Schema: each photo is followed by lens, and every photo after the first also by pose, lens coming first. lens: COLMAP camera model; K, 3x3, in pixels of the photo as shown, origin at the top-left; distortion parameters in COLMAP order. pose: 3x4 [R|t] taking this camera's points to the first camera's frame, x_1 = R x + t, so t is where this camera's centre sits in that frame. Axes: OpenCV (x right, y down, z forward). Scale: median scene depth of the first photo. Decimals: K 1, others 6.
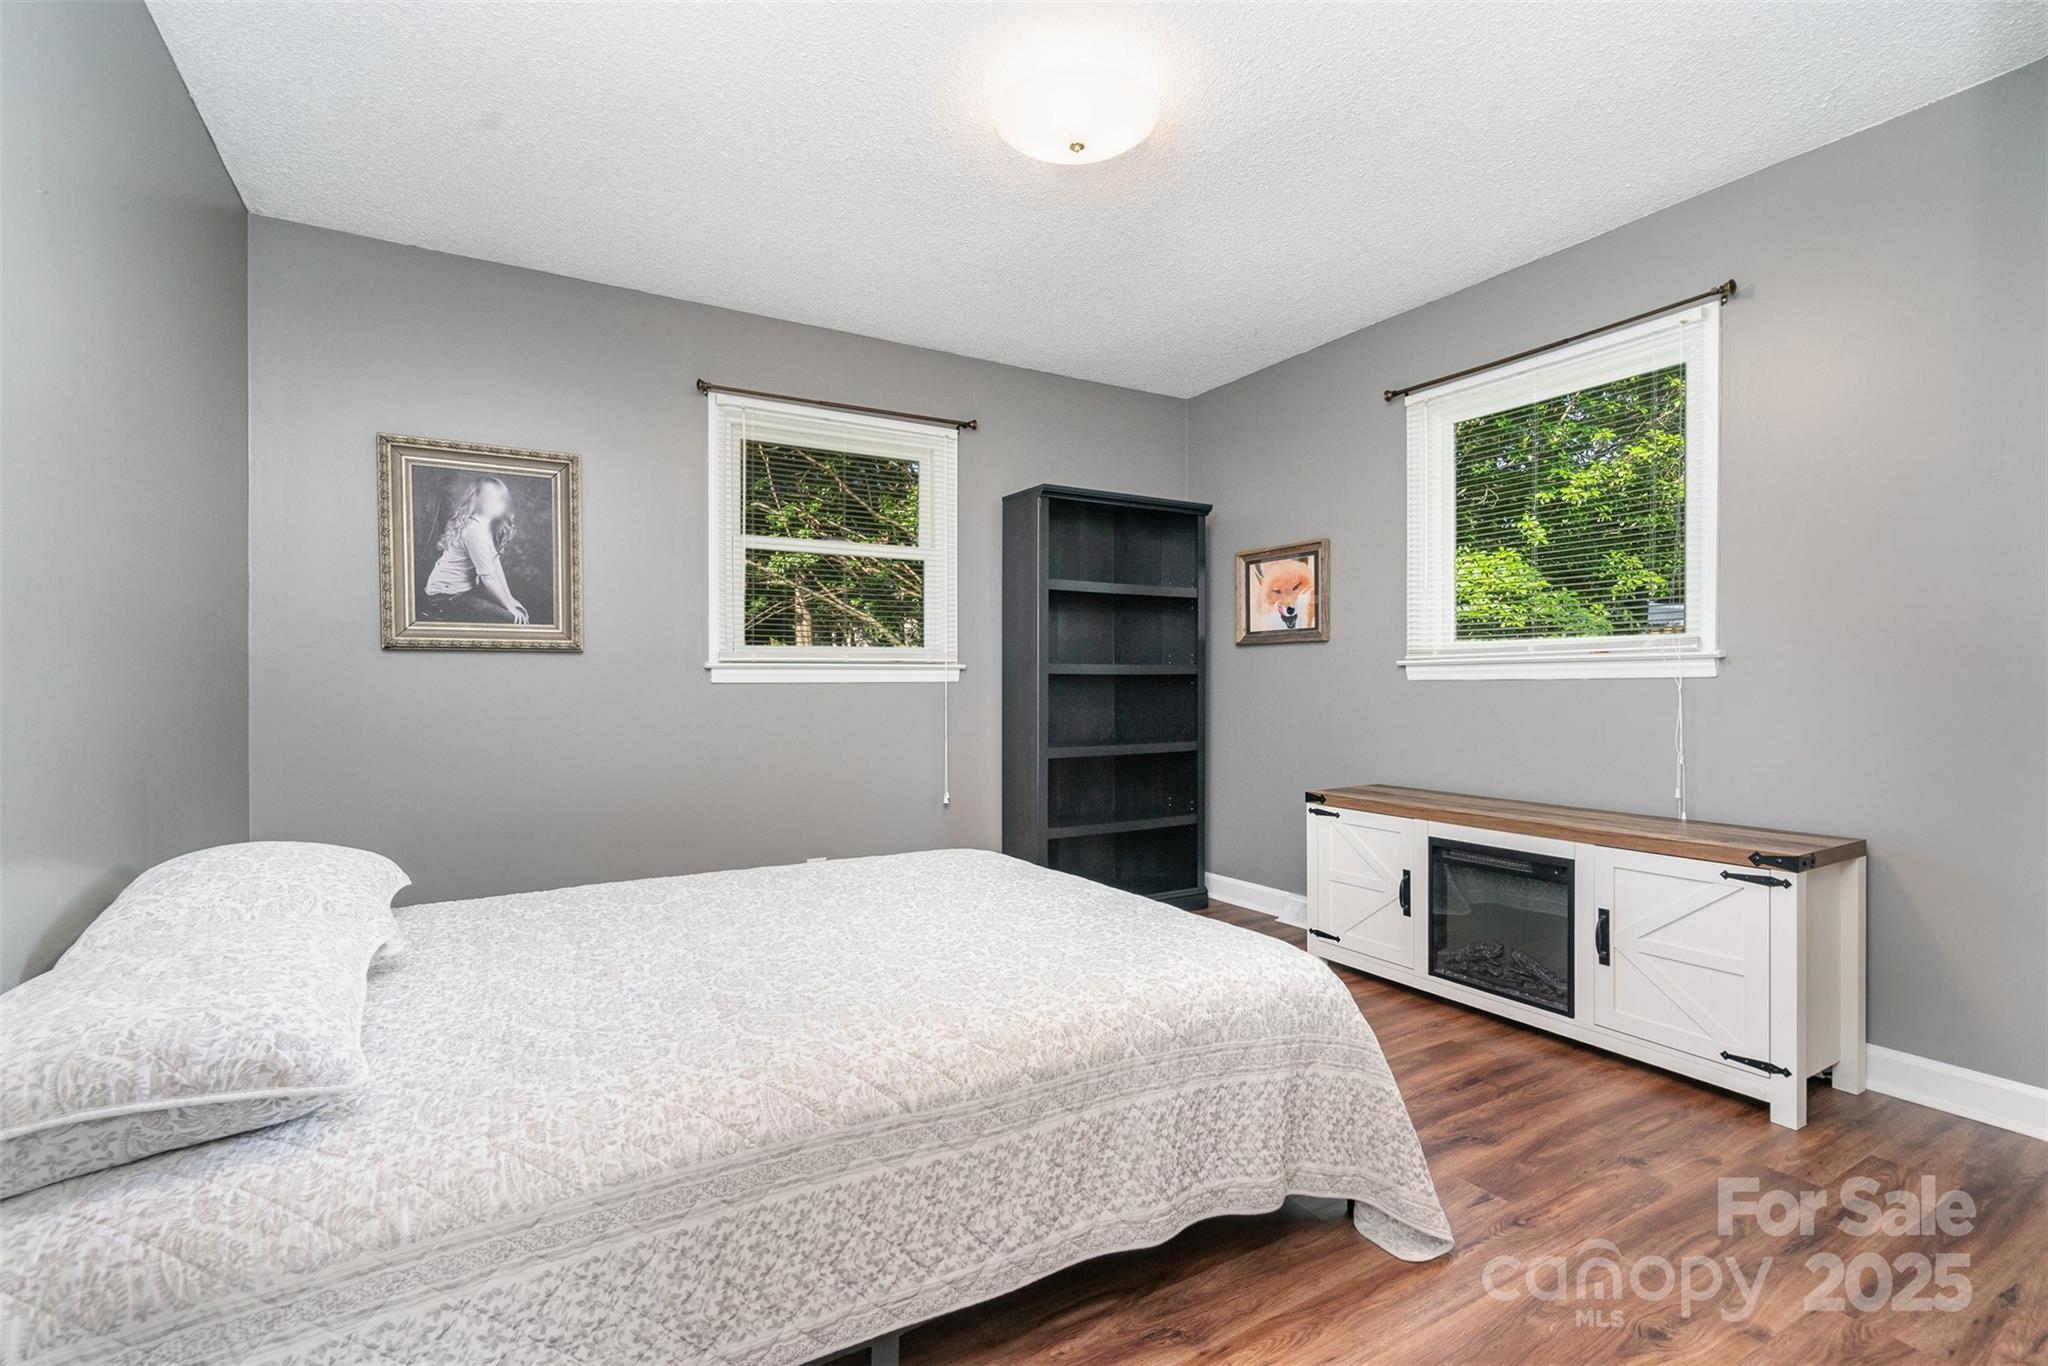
lens RADIAL K [[961.6, 0, 1027.0], [0, 961.6, 683.9], [0, 0, 1]] dist [0.001836, 0.000181]
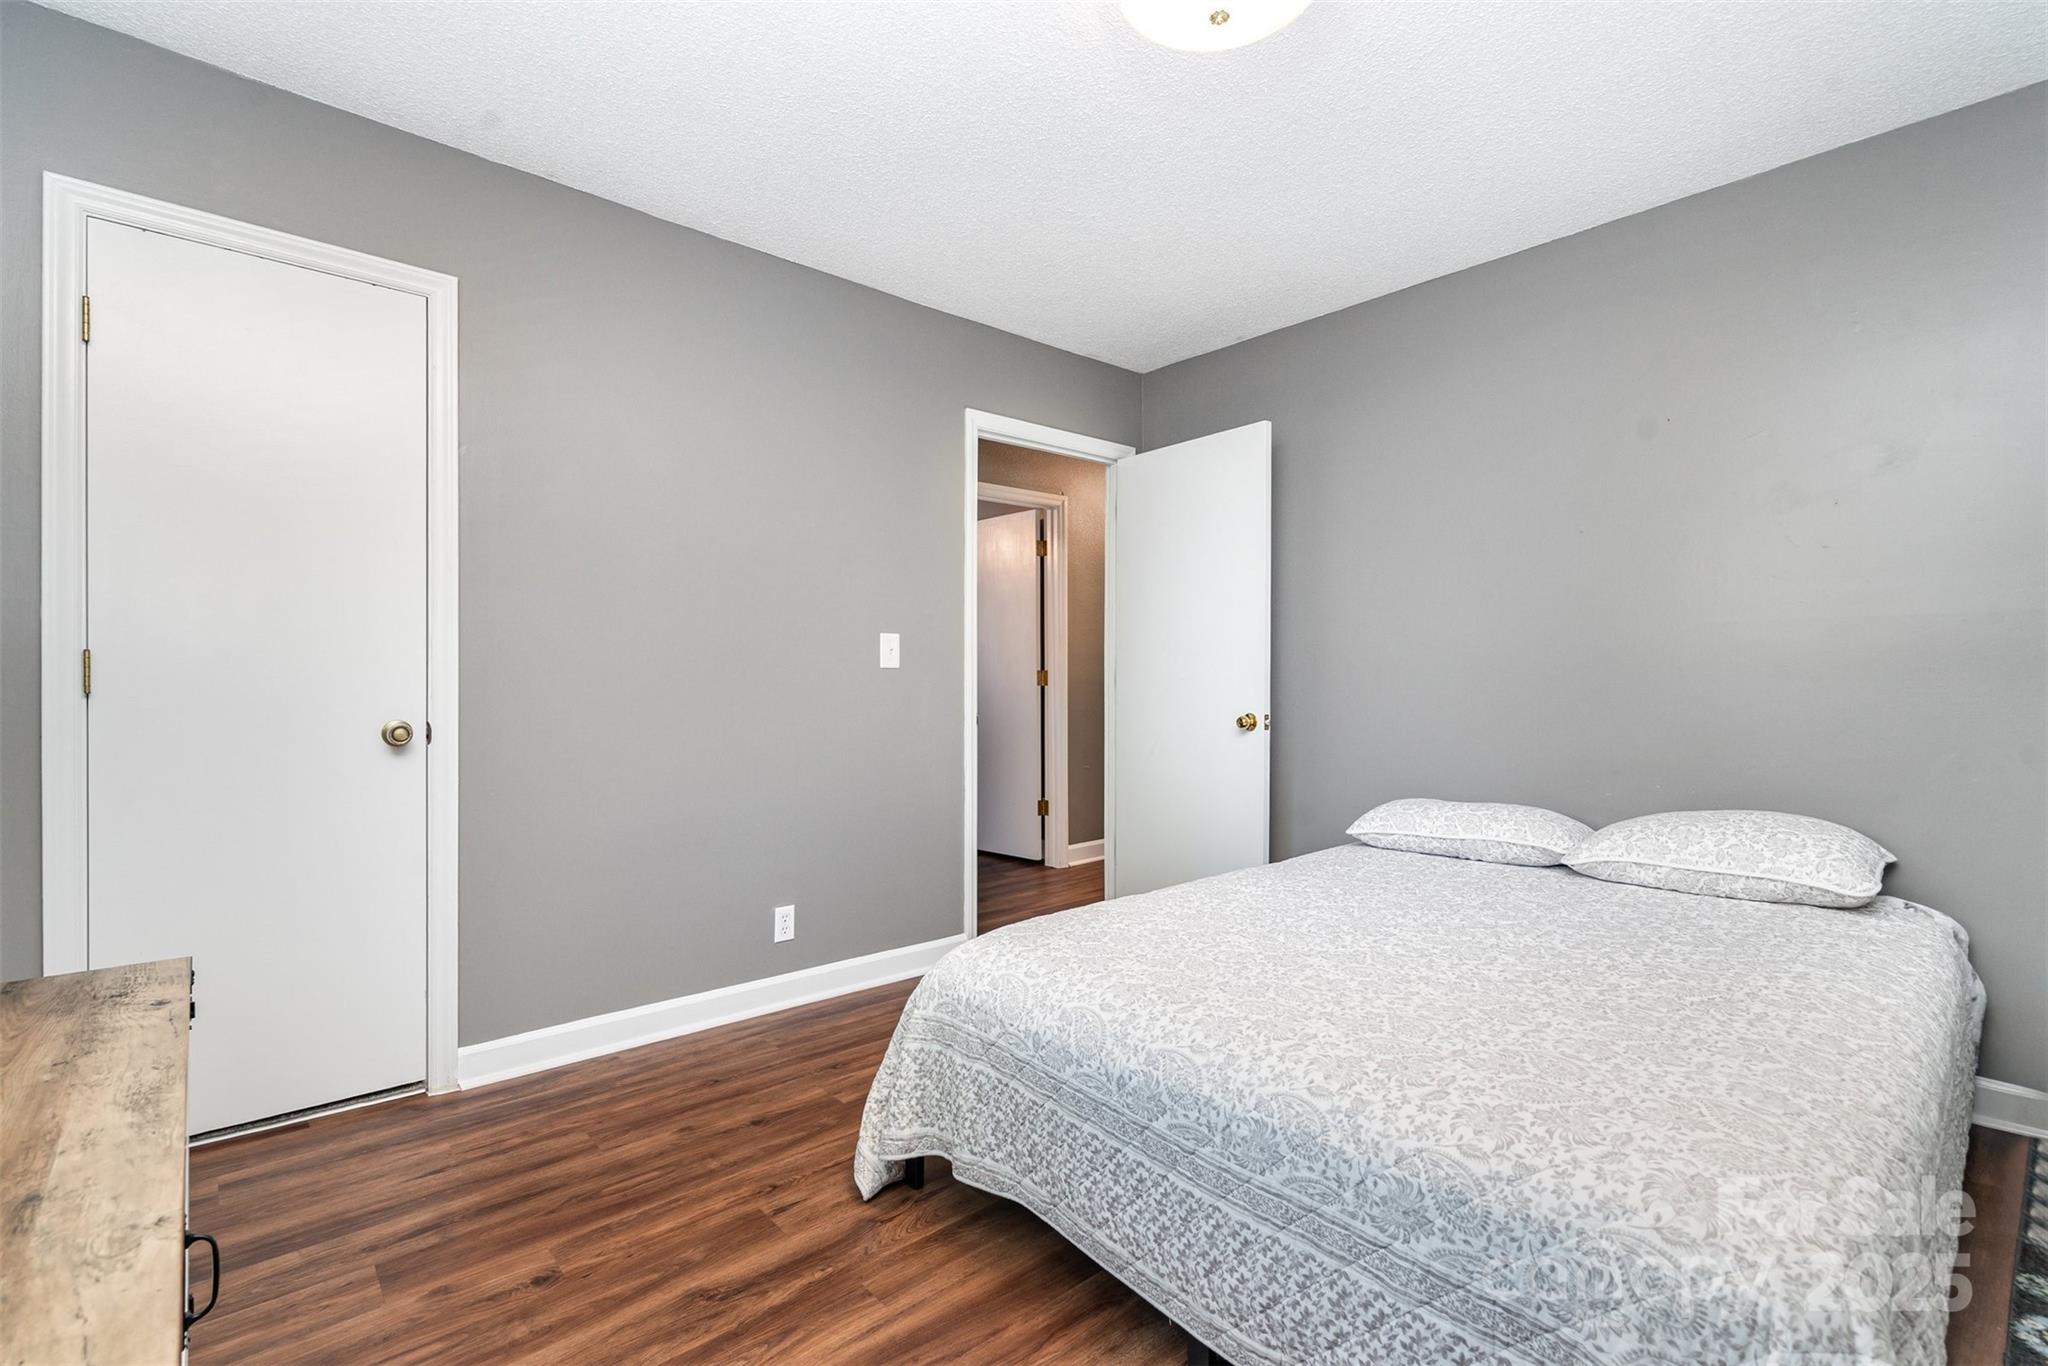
lens RADIAL K [[961.6, 0, 1025.4], [0, 961.6, 681.6], [0, 0, 1]] dist [0.001836, 0.000181]
pose [[-0.982970, -0.001635, -0.183759, 0.403466], [-0.003128, 0.999964, 0.007836, -0.022103], [0.183739, 0.008278, -0.982940, 1.988888]]
